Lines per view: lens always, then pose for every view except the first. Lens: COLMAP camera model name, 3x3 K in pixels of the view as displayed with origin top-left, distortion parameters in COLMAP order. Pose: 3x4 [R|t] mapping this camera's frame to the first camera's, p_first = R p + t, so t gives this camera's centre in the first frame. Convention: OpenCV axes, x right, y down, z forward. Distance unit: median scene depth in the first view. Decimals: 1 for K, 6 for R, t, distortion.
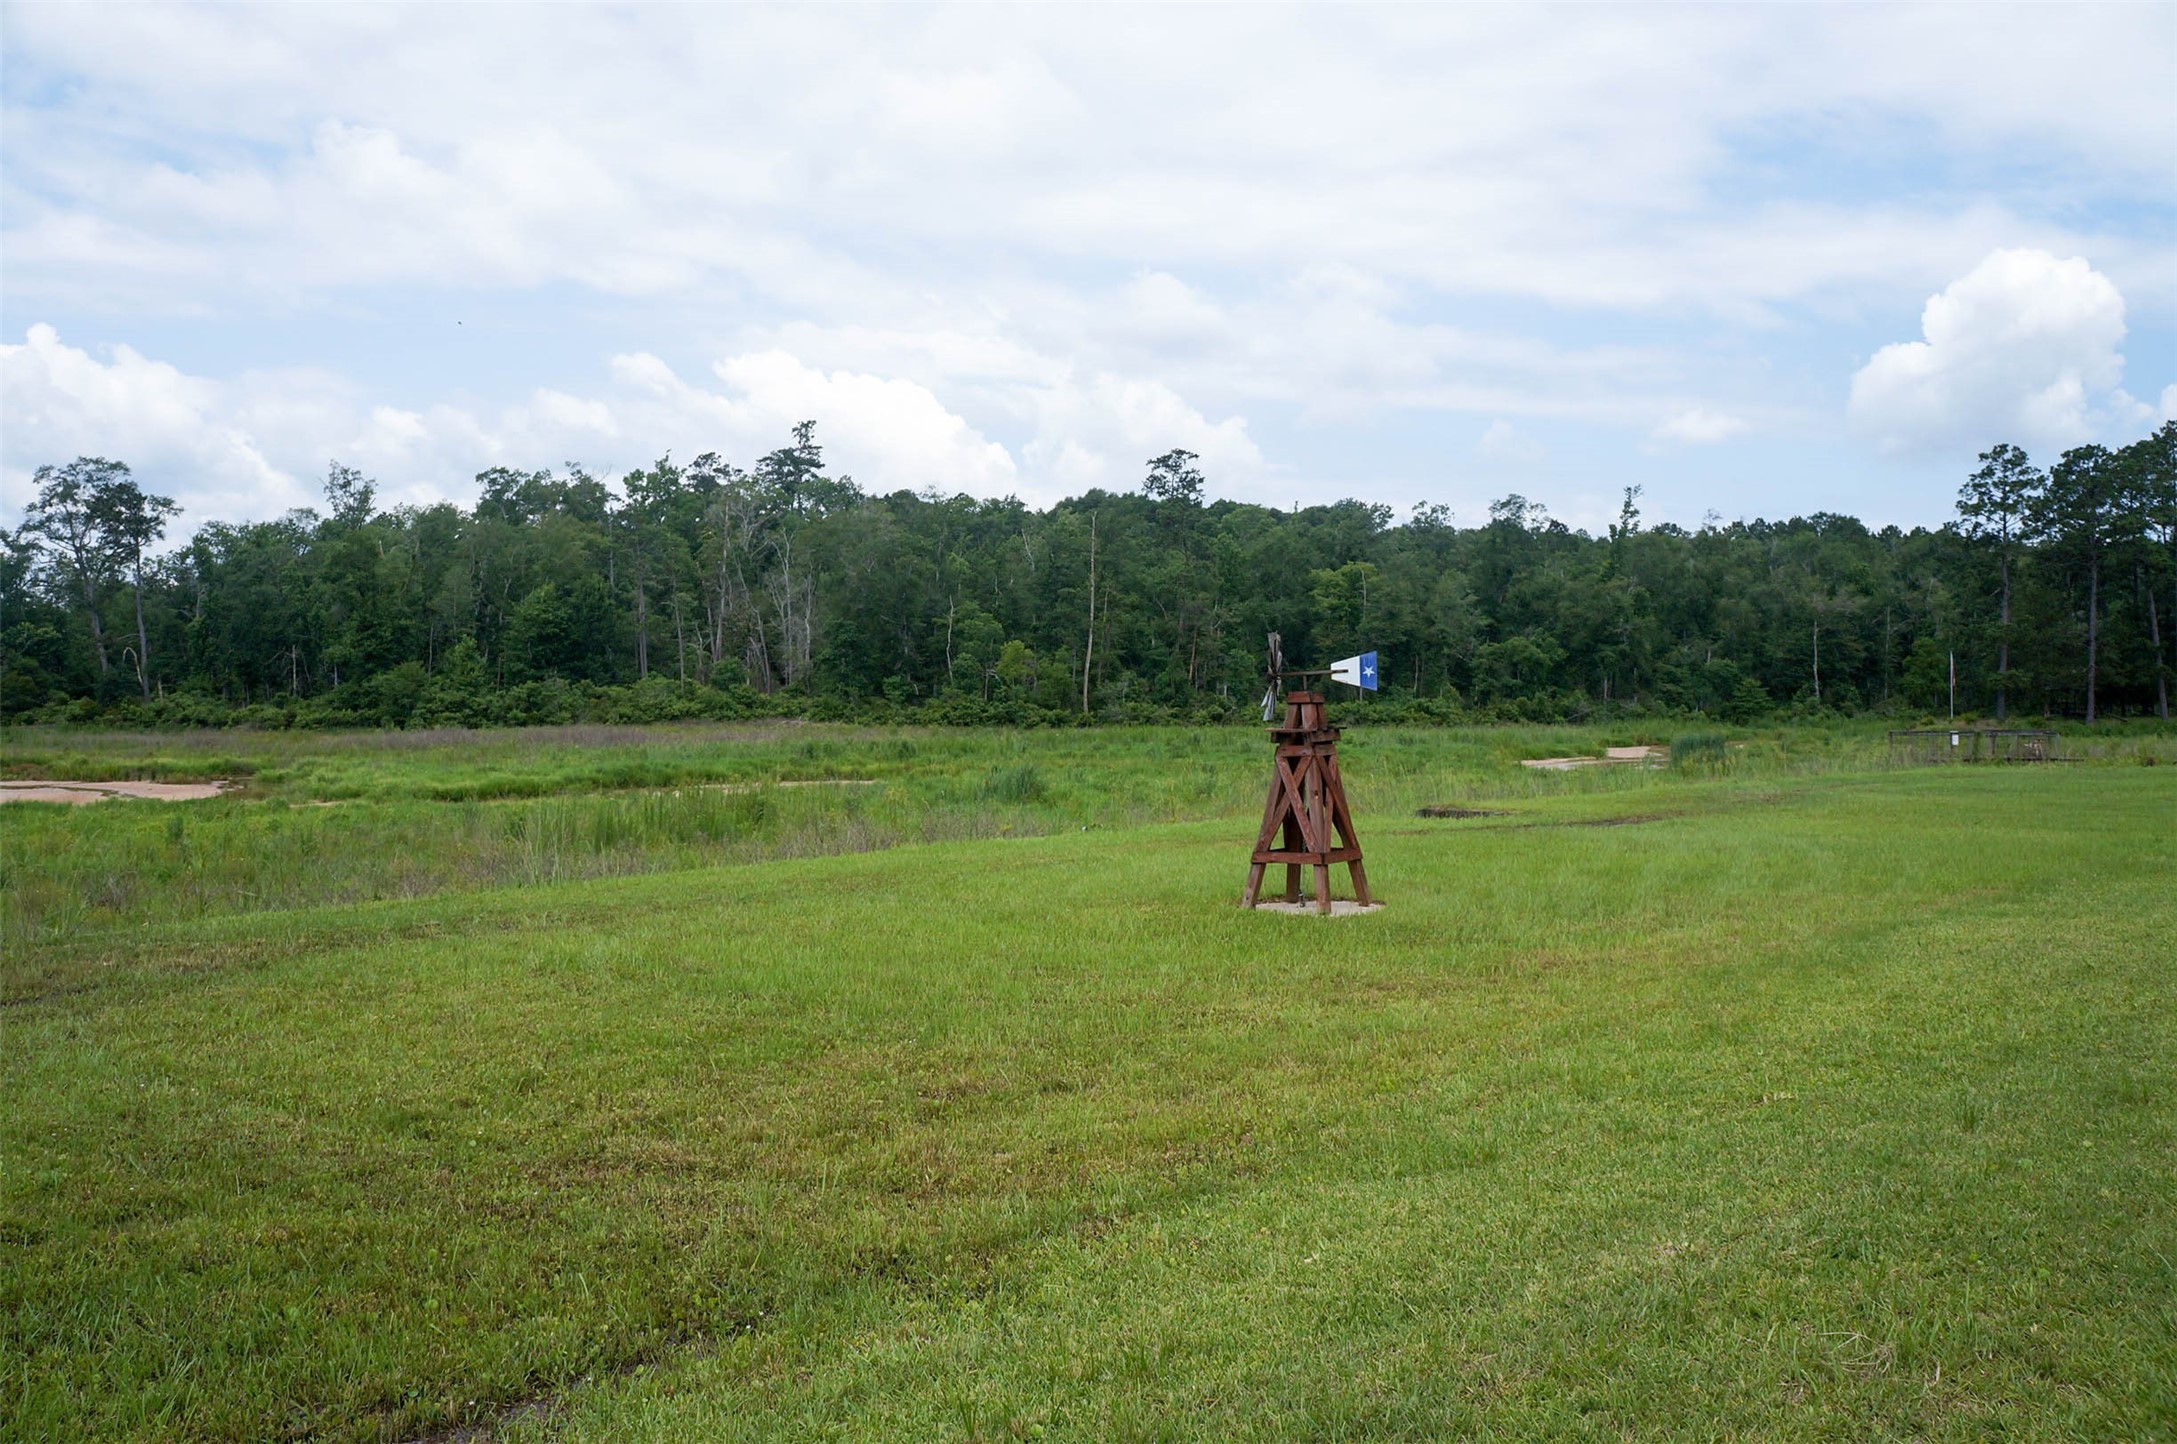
lens RADIAL K [[1767.4, 0, 1045.5], [0, 1767.4, 683.9], [0, 0, 1]] dist [-0.177887, 0.131257]
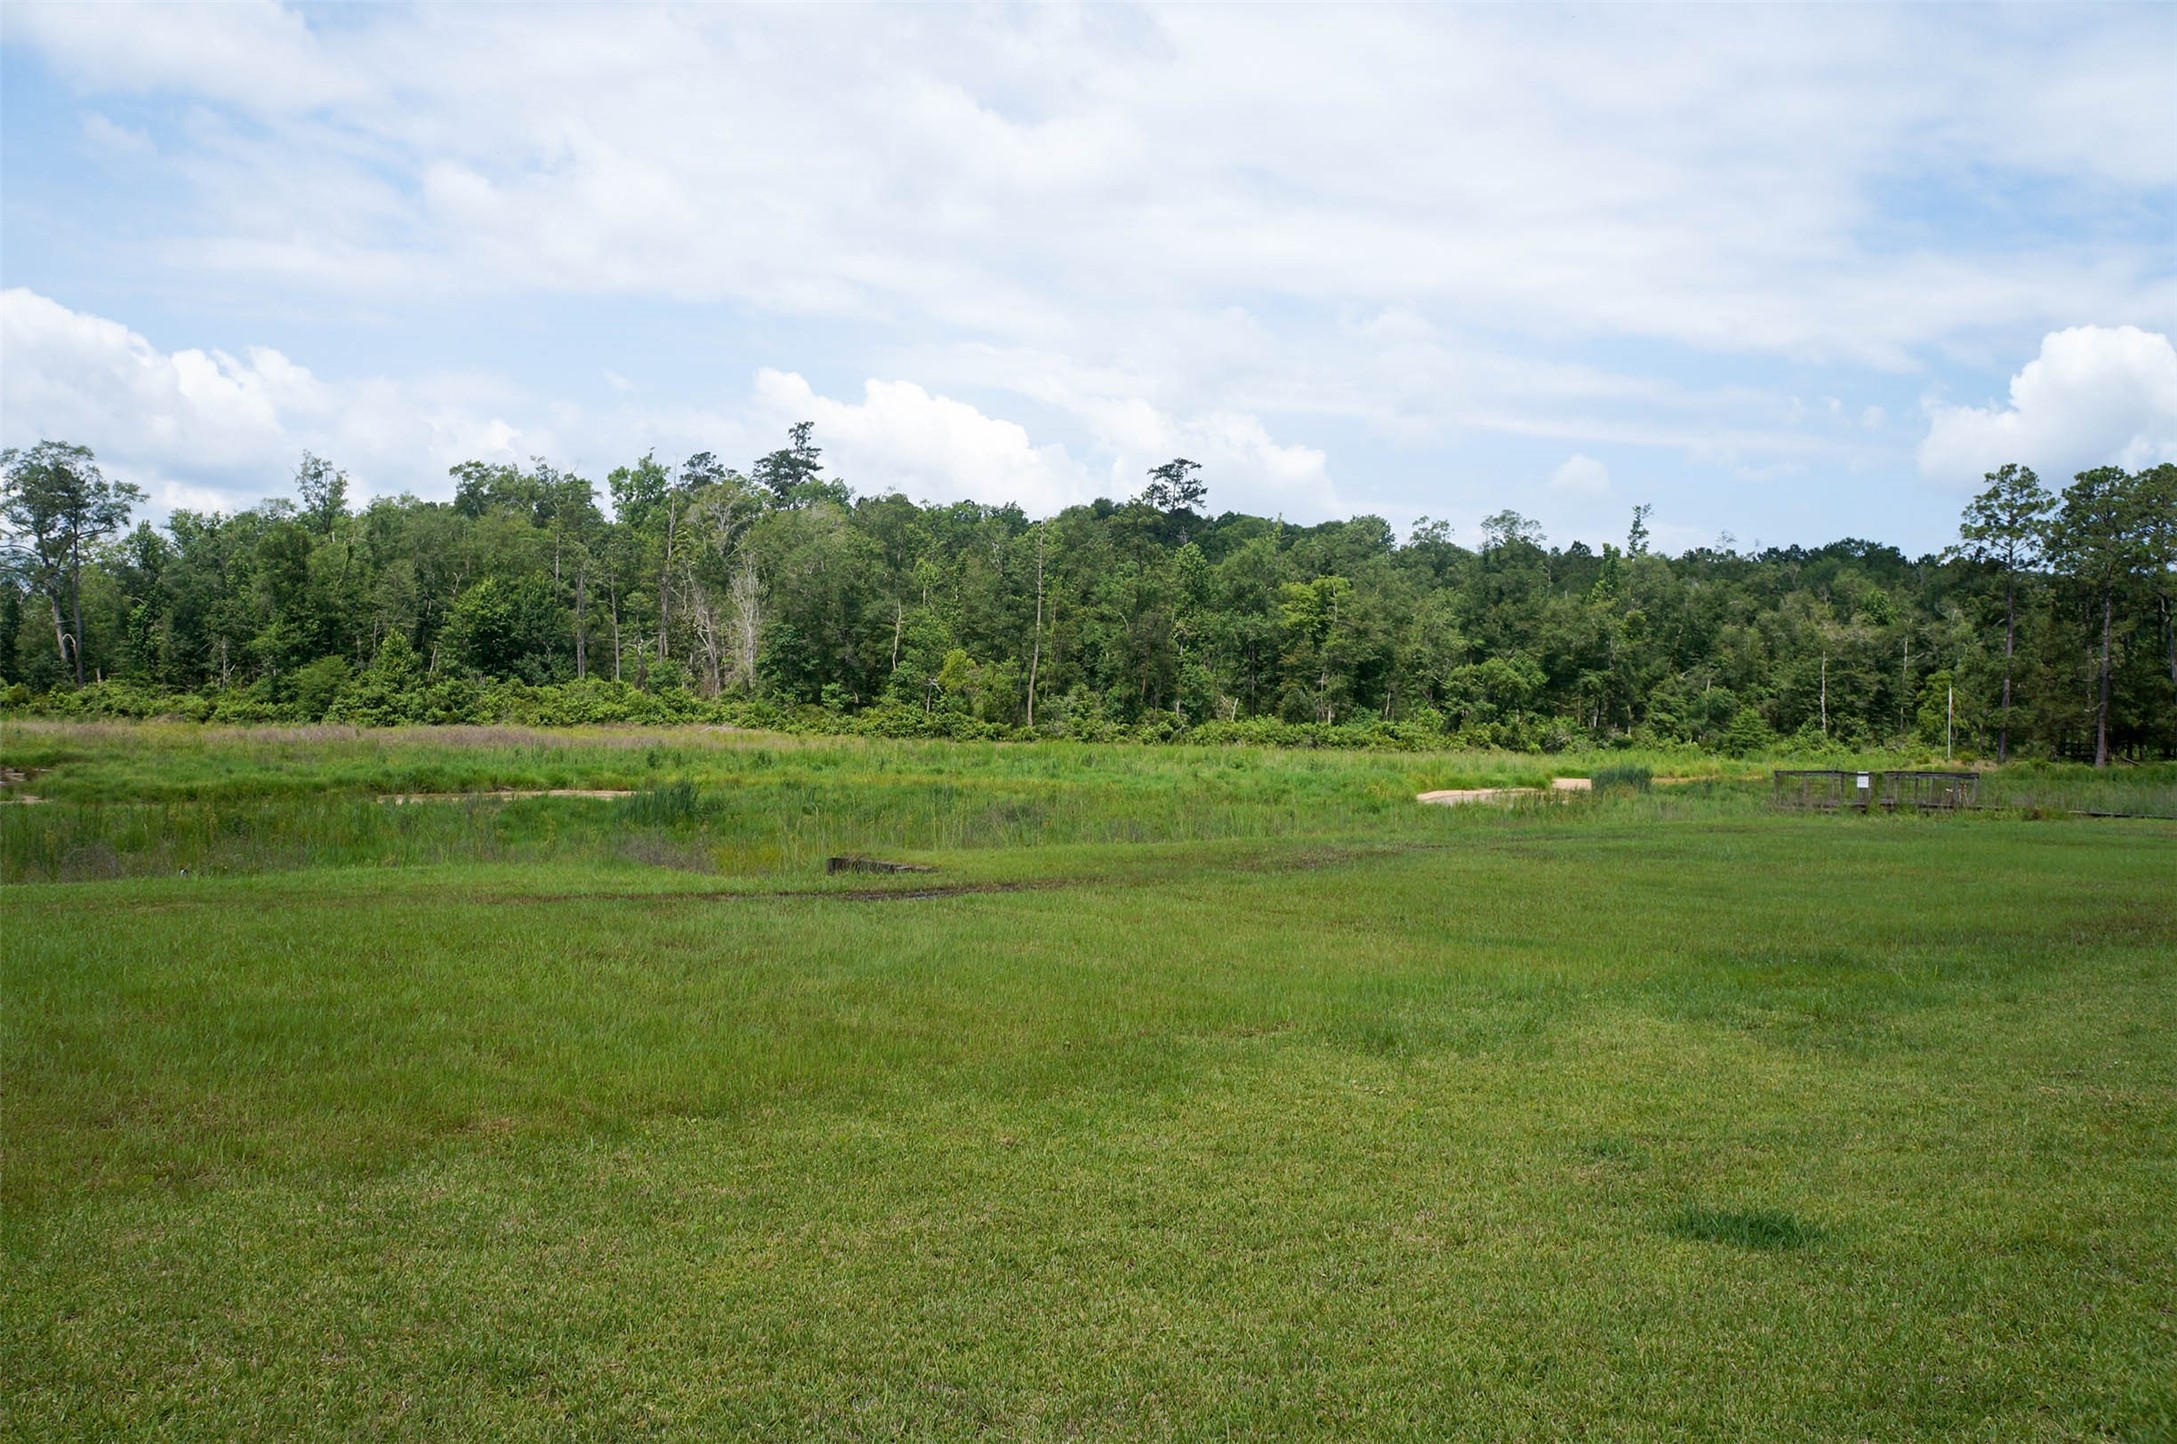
lens RADIAL K [[1767.4, 0, 1044.1], [0, 1767.4, 683.9], [0, 0, 1]] dist [-0.177887, 0.131257]
pose [[0.998985, 0.025783, -0.036939, 0.067832], [-0.026072, 0.999633, -0.007347, -0.000172], [0.036737, 0.008302, 0.999290, 0.049352]]
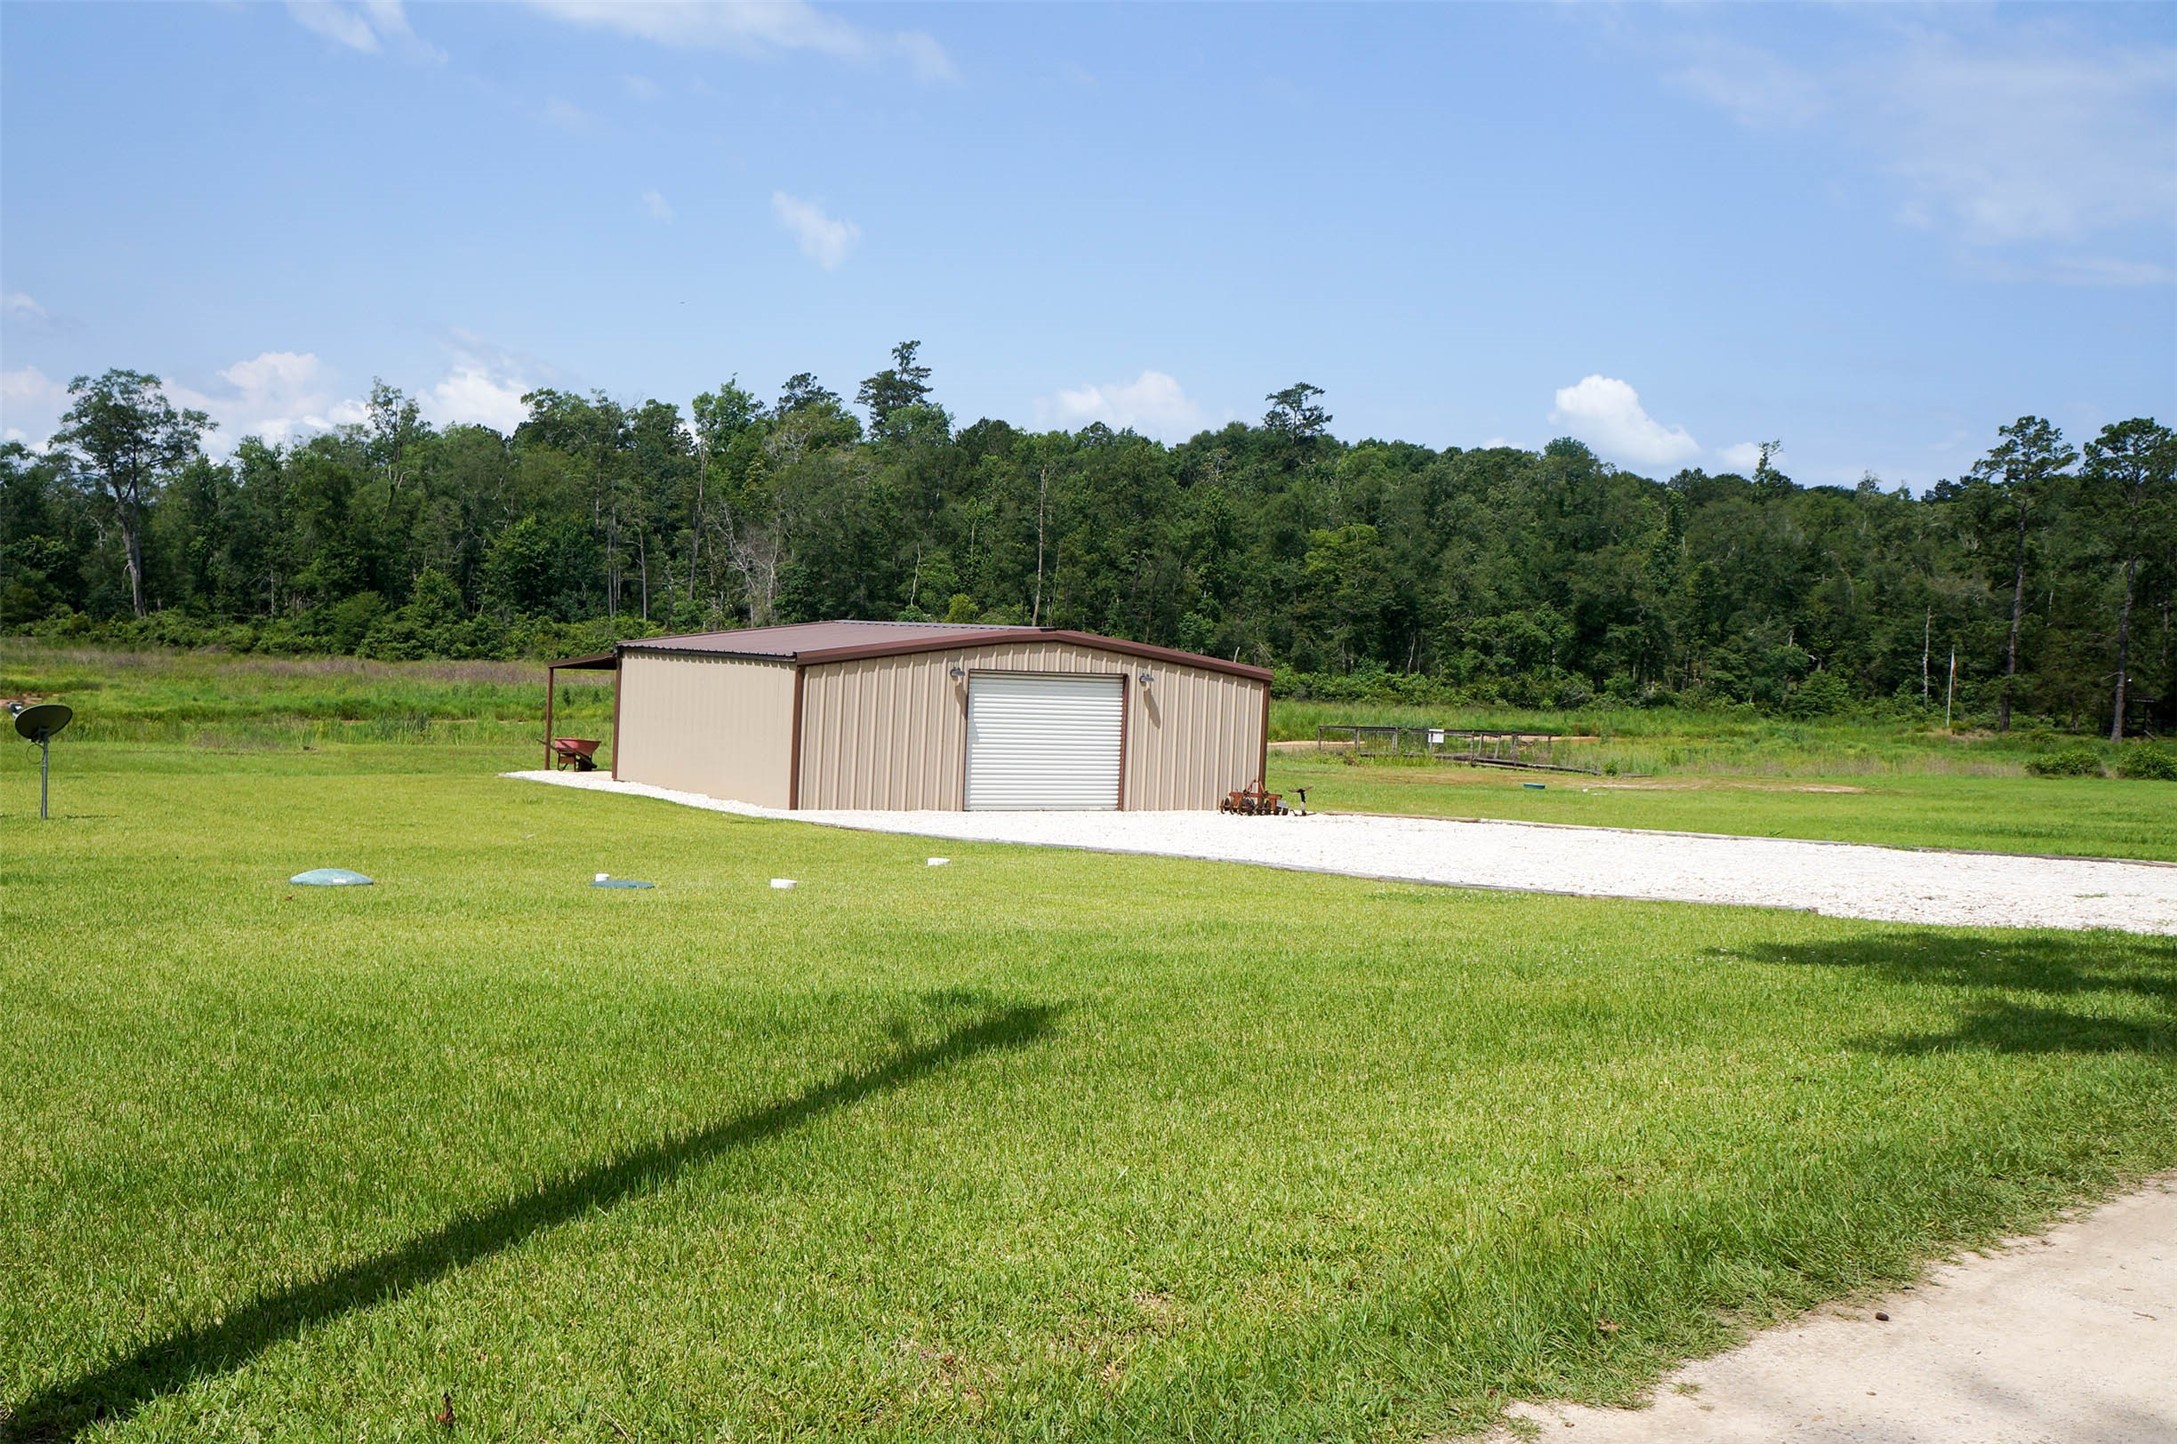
lens RADIAL K [[2124.0, 0, 1027.7], [0, 2124.0, 690.3], [0, 0, 1]] dist [-0.052766, 0.000000]
pose [[0.982189, 0.048478, -0.181533, 0.244336], [-0.042982, 0.998494, 0.034090, -0.013787], [0.182913, -0.025681, 0.982794, -0.156304]]
